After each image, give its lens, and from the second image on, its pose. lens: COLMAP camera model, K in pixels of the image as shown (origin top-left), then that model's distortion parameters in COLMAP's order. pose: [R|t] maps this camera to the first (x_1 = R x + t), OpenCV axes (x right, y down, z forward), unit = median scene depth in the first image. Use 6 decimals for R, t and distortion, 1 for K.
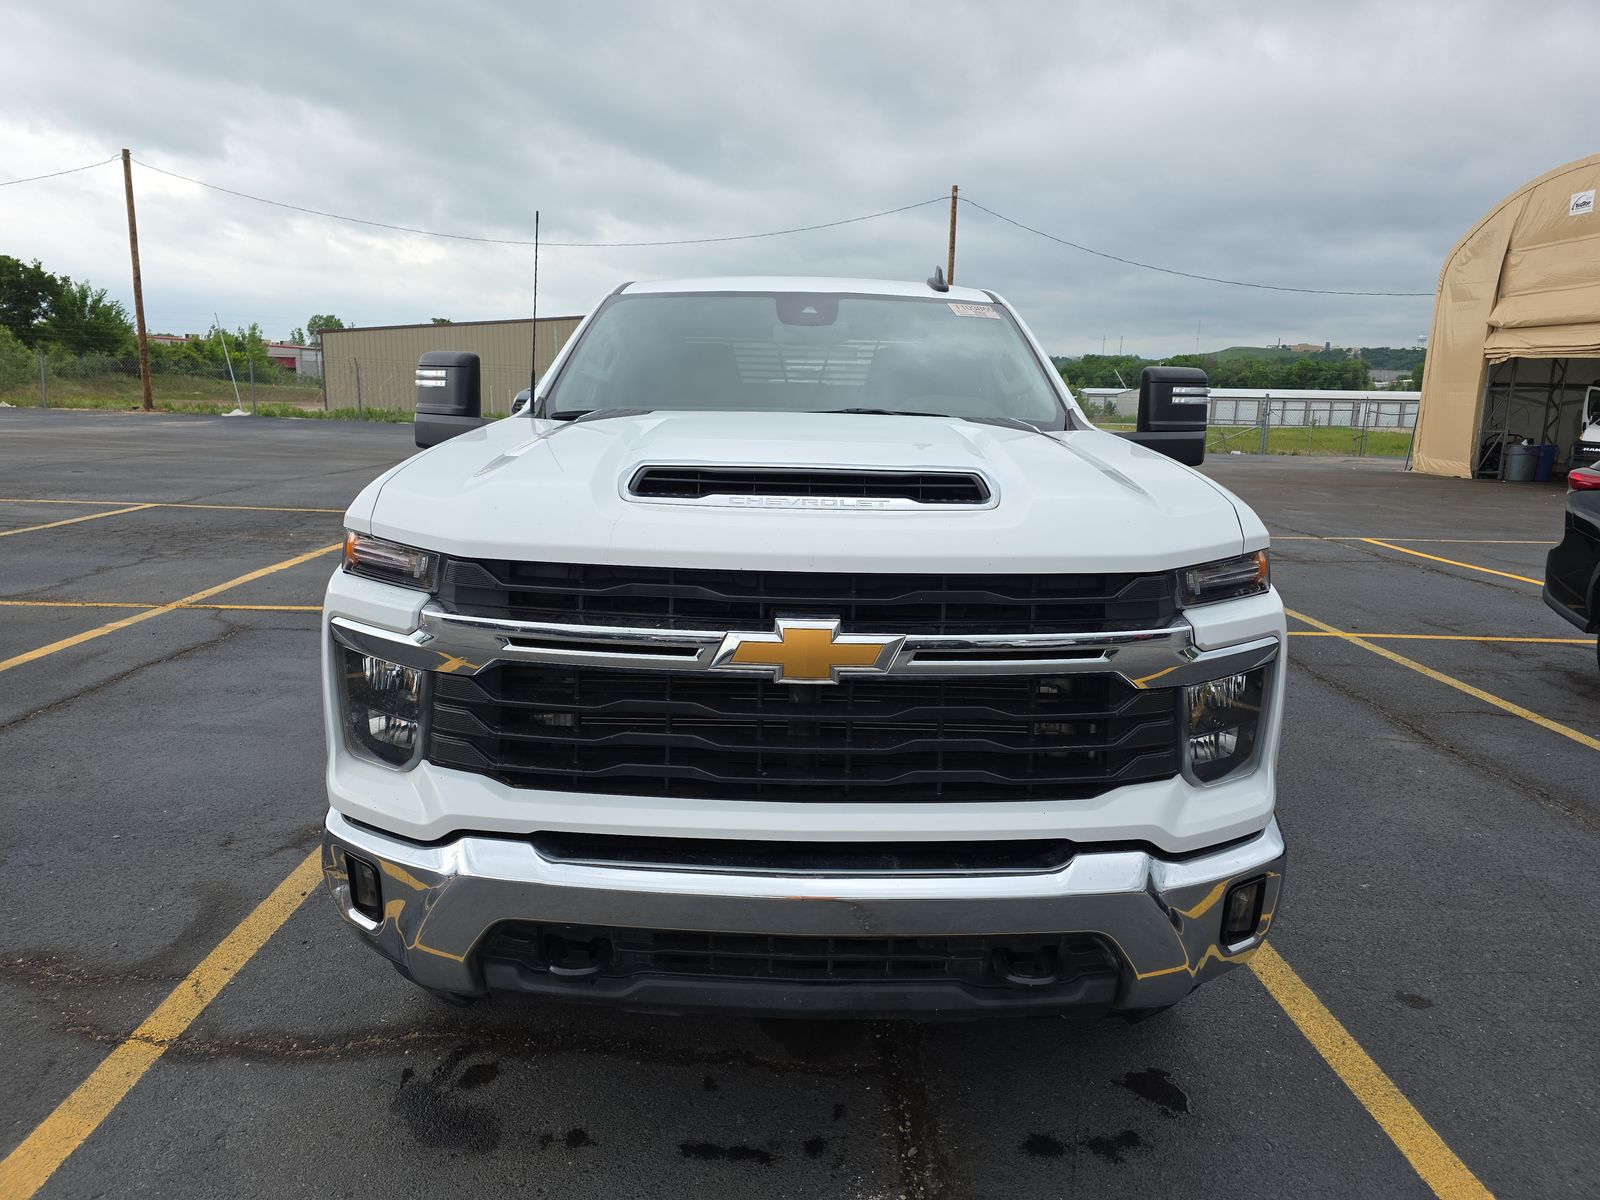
lens RADIAL K [[1075.6, 0, 811.3], [0, 1075.6, 599.2], [0, 0, 1]] dist [0.028450, -0.011102]
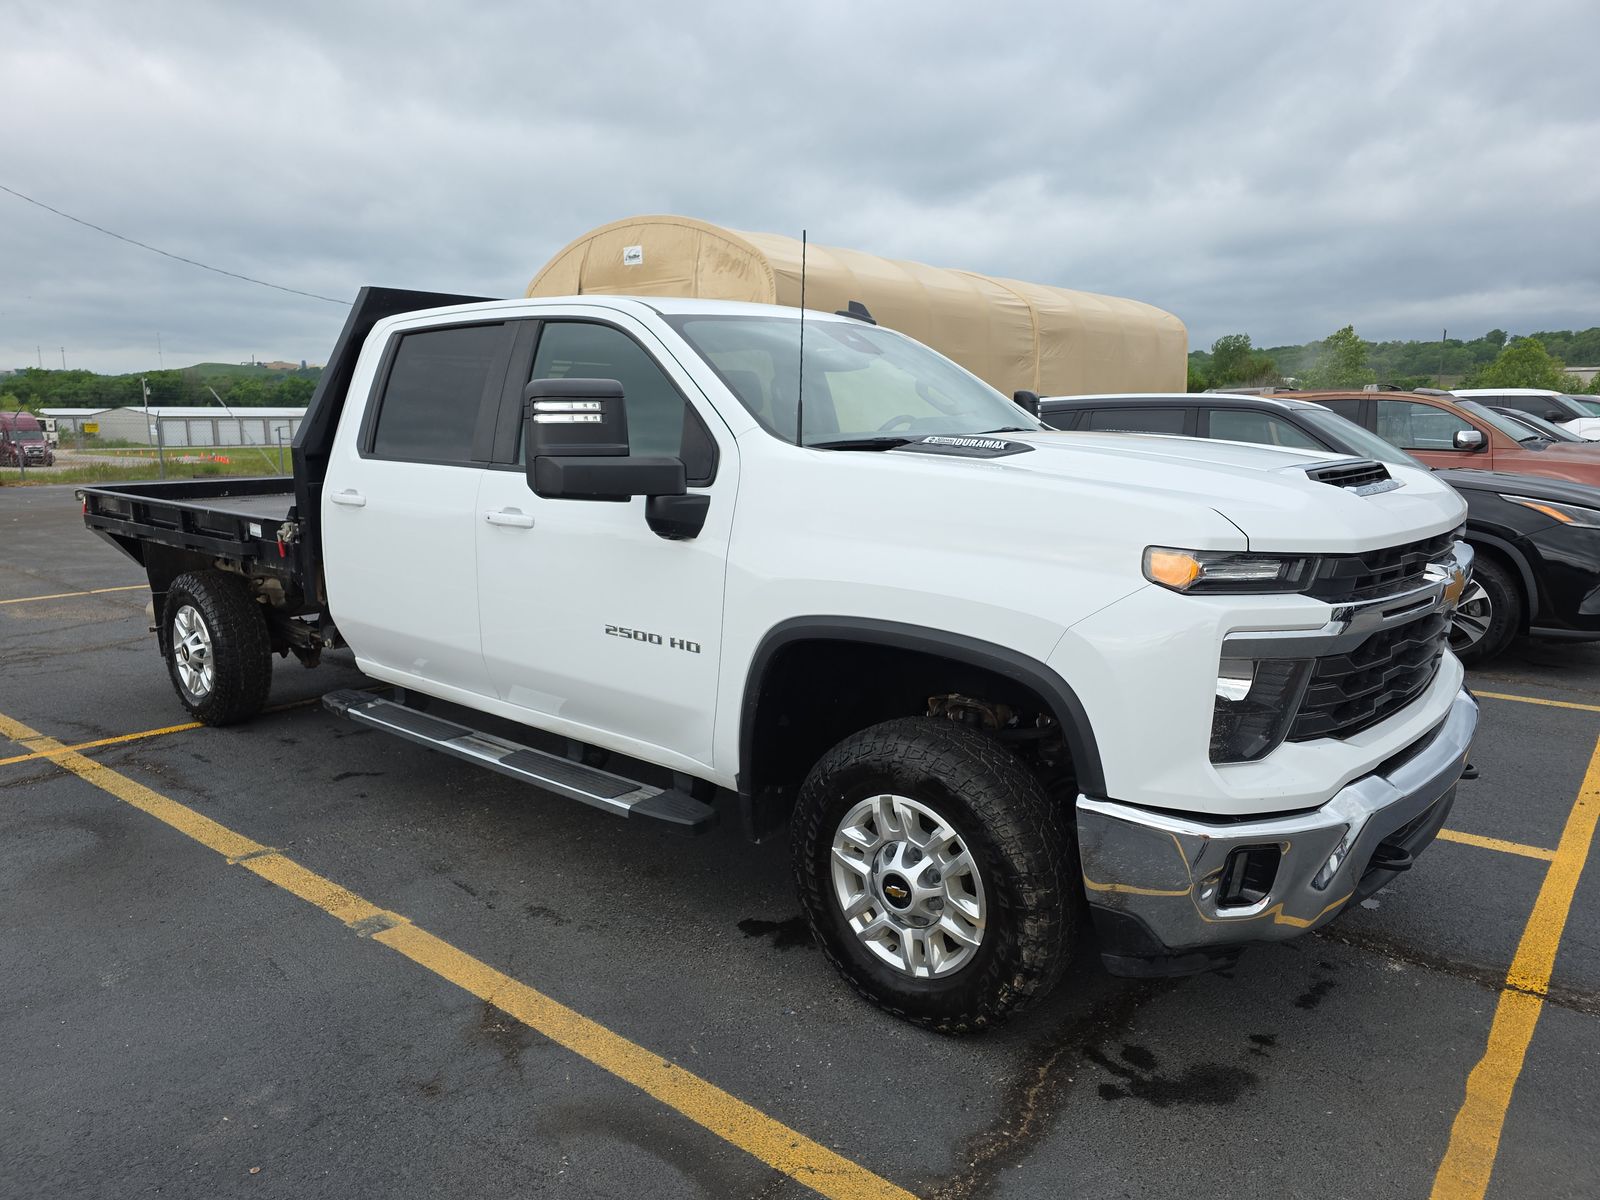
lens RADIAL K [[1075.6, 0, 800.9], [0, 1075.6, 608.1], [0, 0, 1]] dist [0.028450, -0.011102]
pose [[0.650440, -0.159786, 0.742561, -0.155243], [0.165591, 0.983938, 0.066678, -0.015397], [-0.741288, 0.079591, 0.666452, 0.062003]]
